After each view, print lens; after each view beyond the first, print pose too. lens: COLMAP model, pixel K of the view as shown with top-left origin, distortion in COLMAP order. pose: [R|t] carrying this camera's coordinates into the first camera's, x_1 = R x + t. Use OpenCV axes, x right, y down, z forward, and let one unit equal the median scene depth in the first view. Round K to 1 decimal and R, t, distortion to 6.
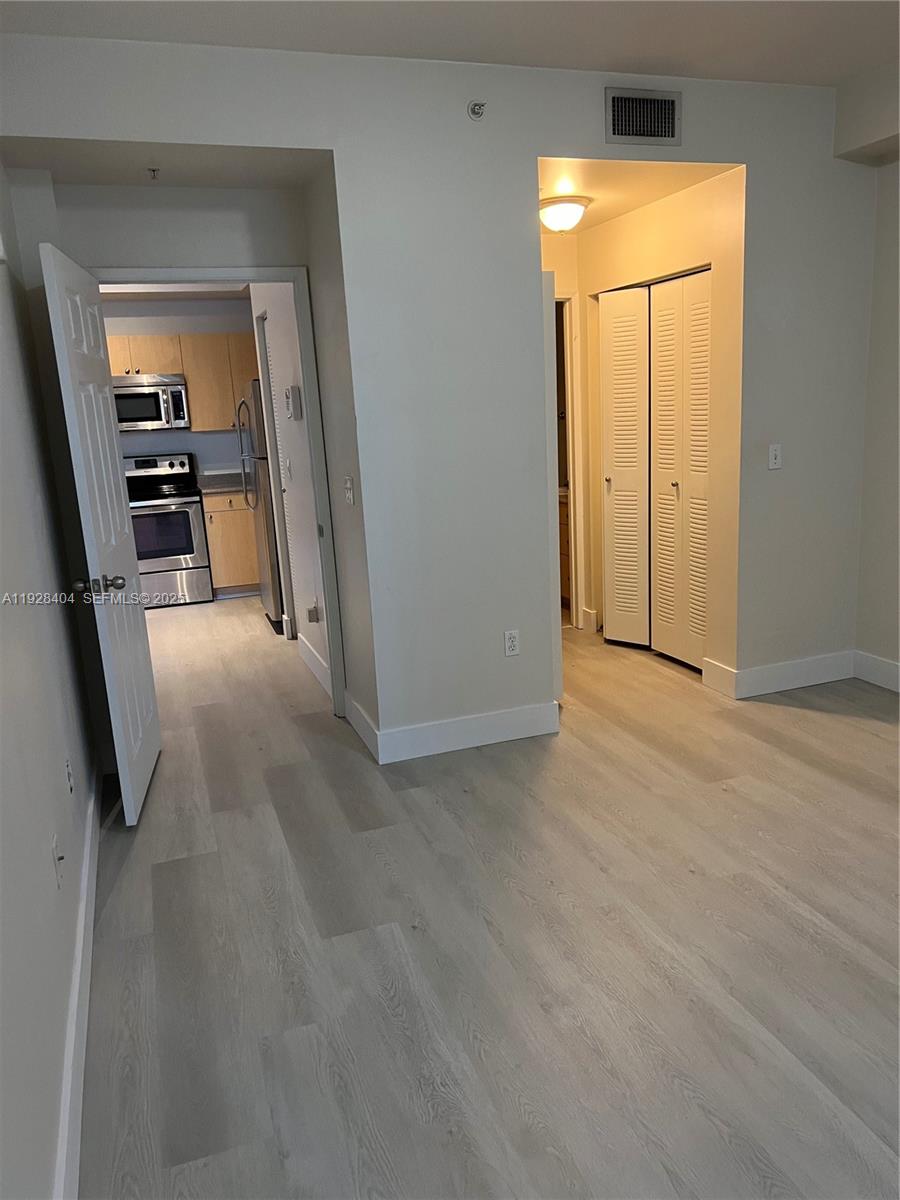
lens RADIAL K [[899.5, 0, 463.4], [0, 899.5, 620.9], [0, 0, 1]] dist [0.062466, -0.069244]
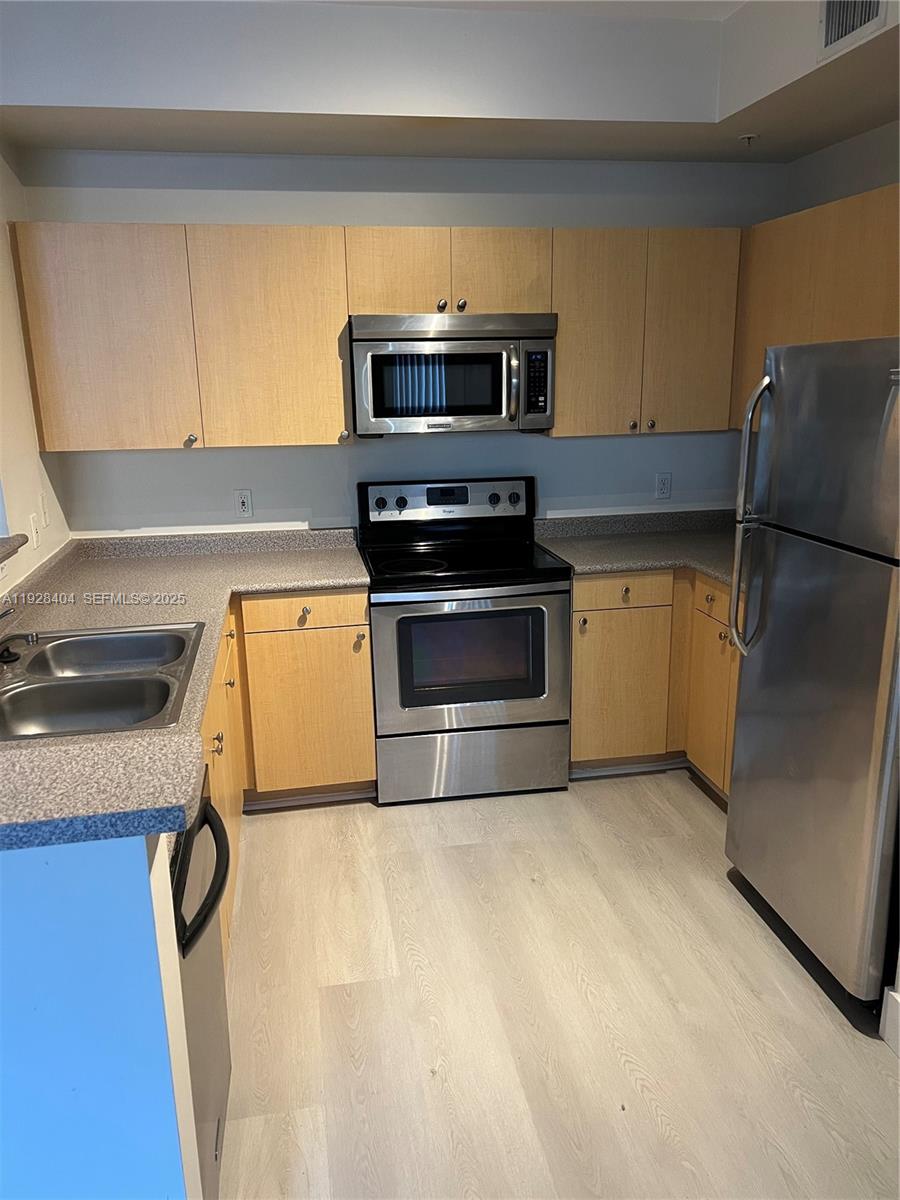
lens RADIAL K [[899.5, 0, 449.5], [0, 899.5, 607.1], [0, 0, 1]] dist [0.062466, -0.069244]
pose [[0.984520, 0.071203, -0.160156, -0.271954], [-0.066994, 0.997255, 0.031537, -0.131287], [0.161962, -0.020320, 0.986588, 0.521812]]
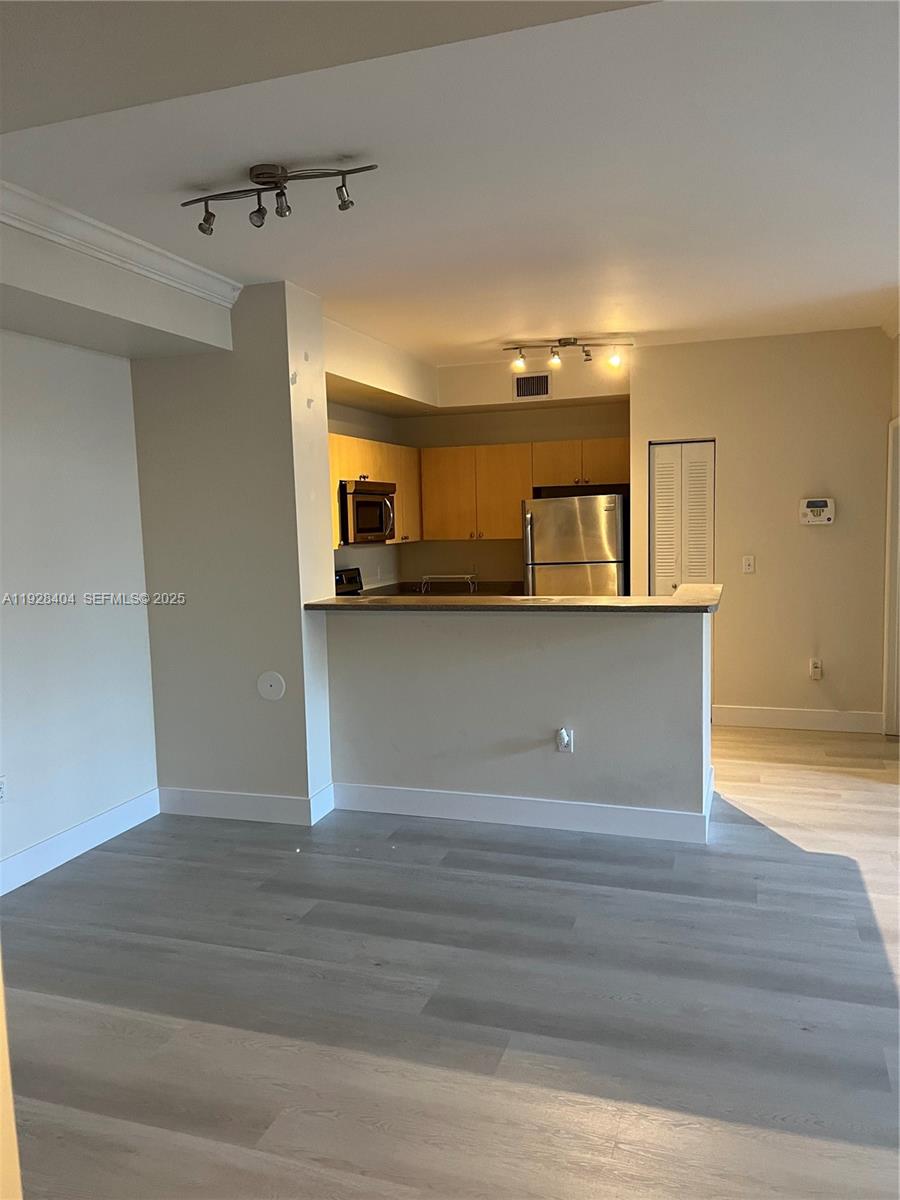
lens RADIAL K [[899.5, 0, 449.8], [0, 899.5, 611.5], [0, 0, 1]] dist [0.062466, -0.069244]
pose [[0.621751, -0.054817, 0.781294, -0.985931], [0.185106, 0.979572, -0.078578, -0.057746], [-0.761027, 0.193478, 0.619197, 0.398431]]
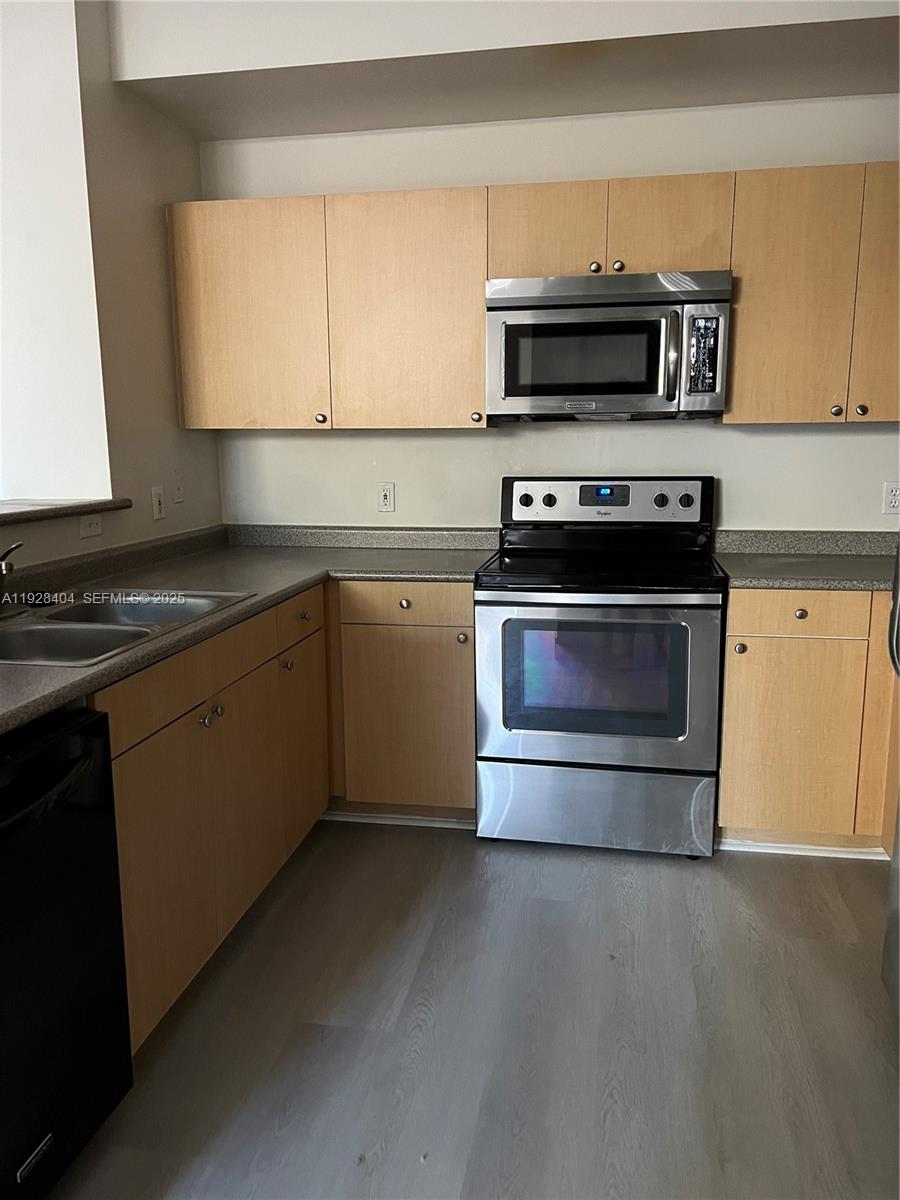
lens RADIAL K [[899.5, 0, 454.0], [0, 899.5, 607.6], [0, 0, 1]] dist [0.062466, -0.069244]
pose [[0.862068, 0.130730, -0.489641, -0.199199], [-0.150522, 0.988606, -0.001063, -0.112271], [0.483923, 0.074618, 0.871924, 0.609183]]
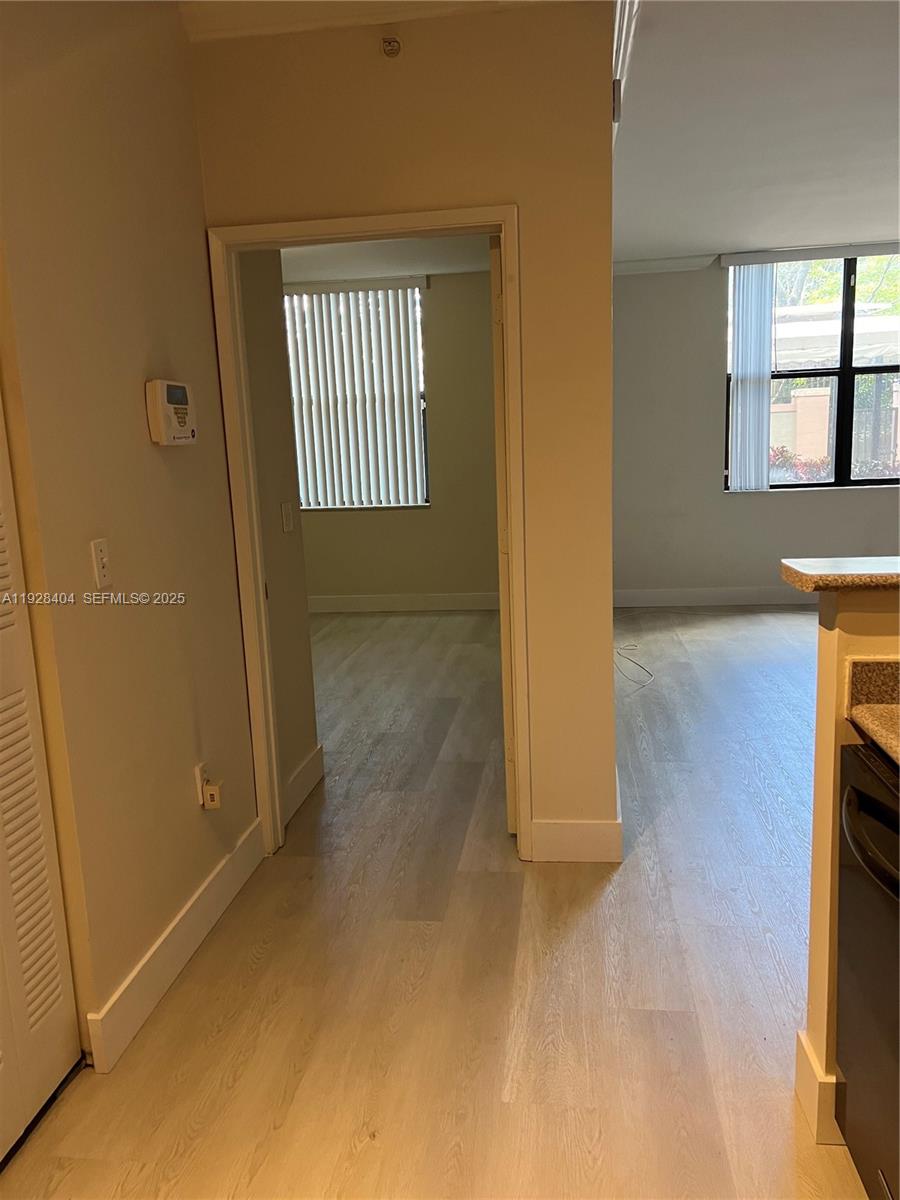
lens RADIAL K [[899.5, 0, 449.5], [0, 899.5, 610.6], [0, 0, 1]] dist [0.062466, -0.069244]
pose [[-0.882727, 0.000296, 0.469886, -0.370094], [0.194766, 0.910282, 0.365313, -0.186936], [-0.427620, 0.413990, -0.803588, 0.896138]]
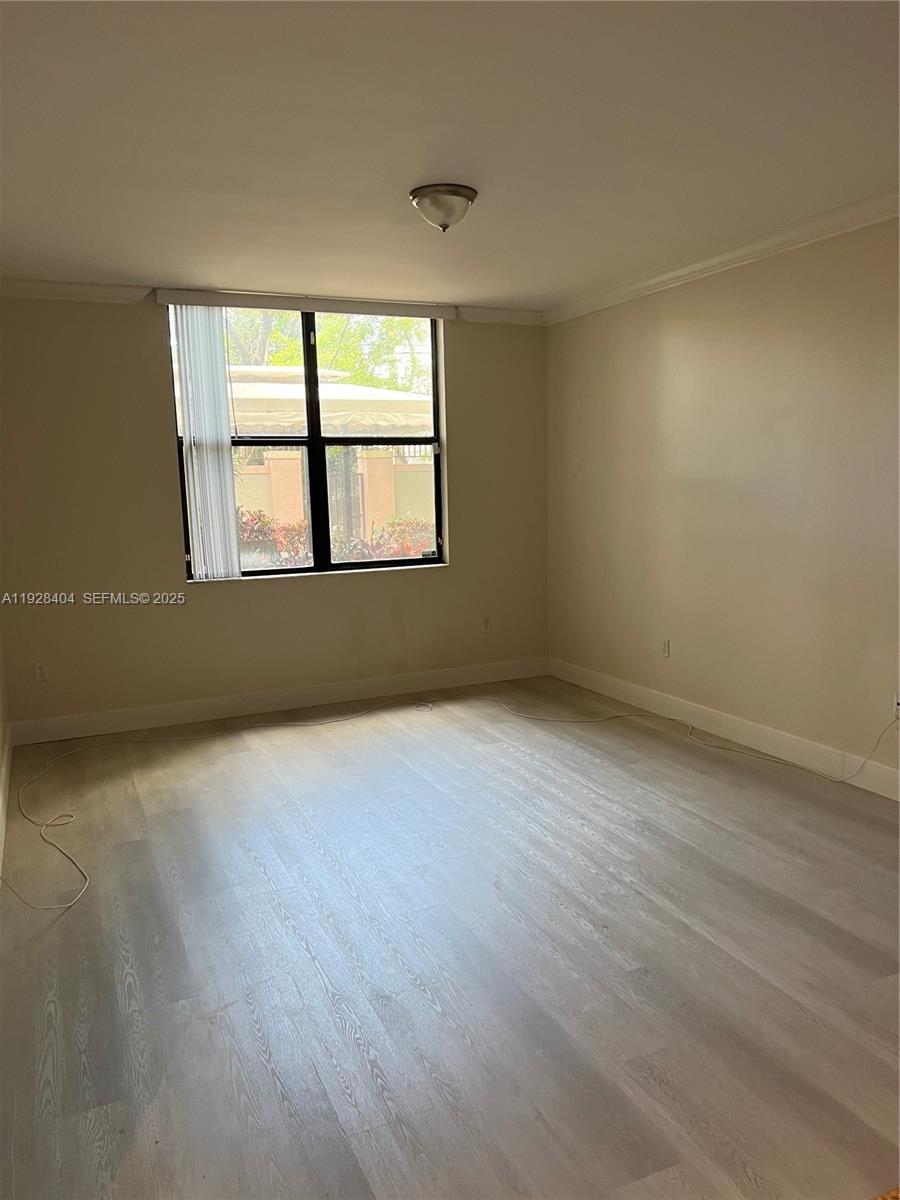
lens RADIAL K [[899.5, 0, 463.0], [0, 899.5, 613.9], [0, 0, 1]] dist [0.062466, -0.069244]
pose [[-0.993983, 0.084620, -0.069556, -0.352443], [0.051361, 0.920910, 0.386377, -0.152366], [0.096749, 0.380479, -0.919715, 0.679637]]
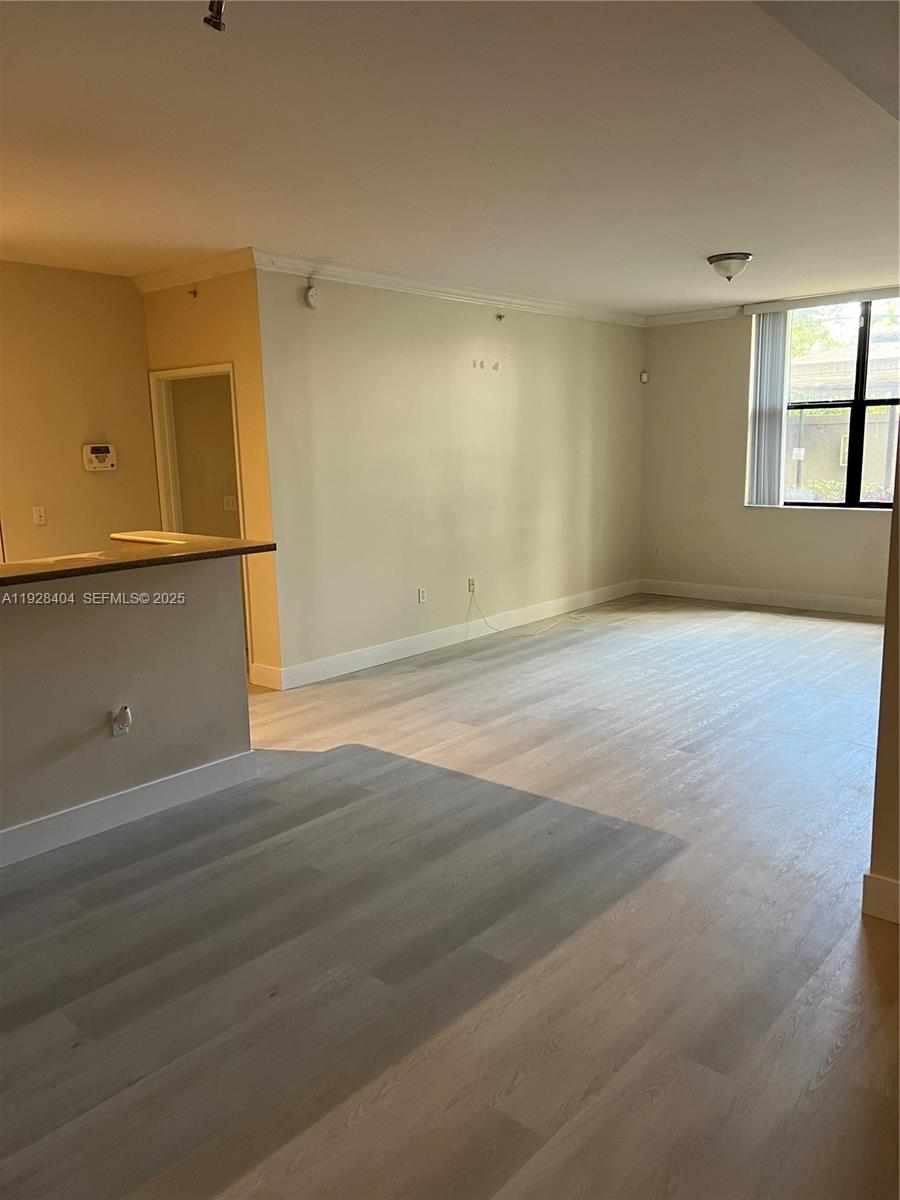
lens RADIAL K [[899.5, 0, 454.0], [0, 899.5, 618.1], [0, 0, 1]] dist [0.062466, -0.069244]
pose [[-0.485674, -0.110359, 0.867146, -1.007986], [0.254907, 0.931004, 0.261255, -0.148299], [-0.836148, 0.347926, -0.424033, 0.770832]]
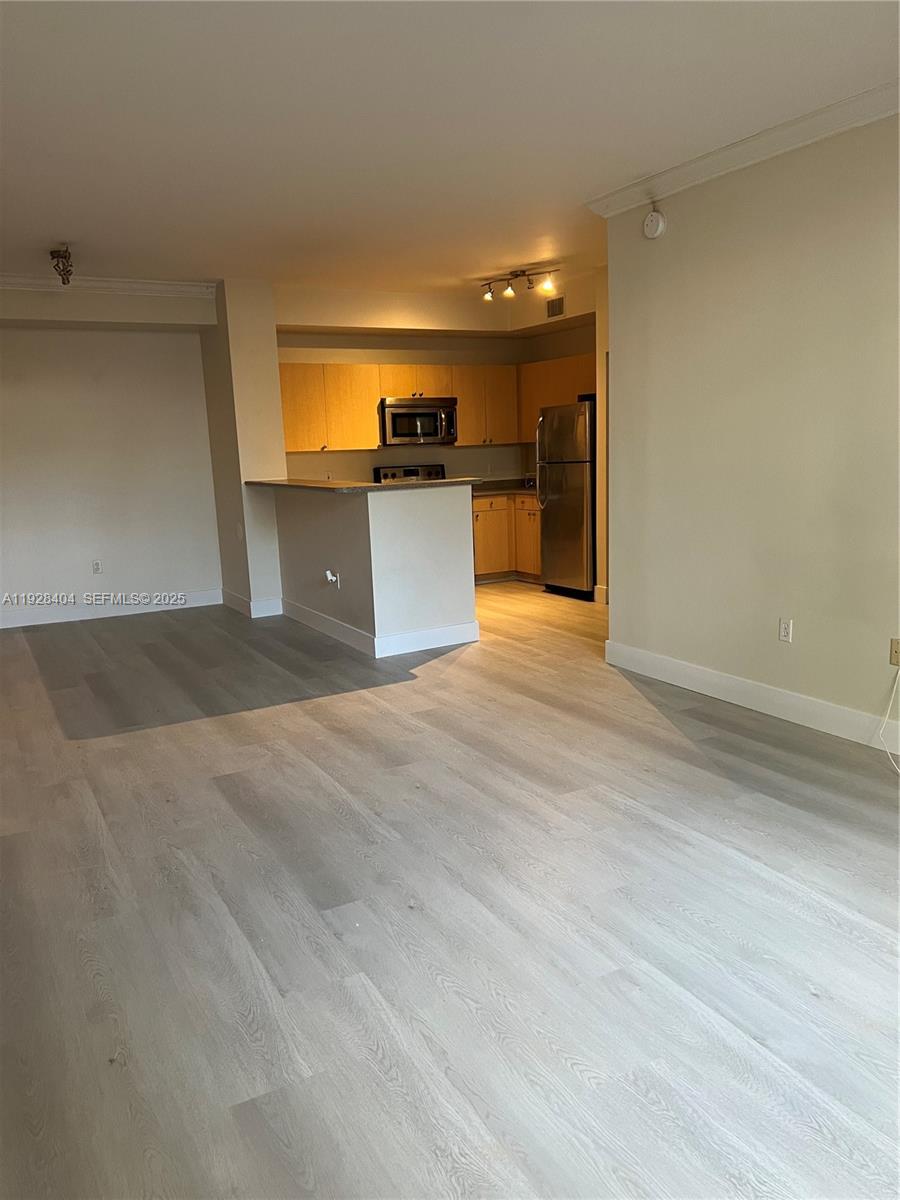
lens RADIAL K [[899.5, 0, 448.0], [0, 899.5, 615.2], [0, 0, 1]] dist [0.062466, -0.069244]
pose [[0.988887, -0.020076, 0.147306, -0.492119], [0.028371, 0.998115, -0.054426, 0.080270], [-0.145936, 0.058001, 0.987592, -0.163918]]
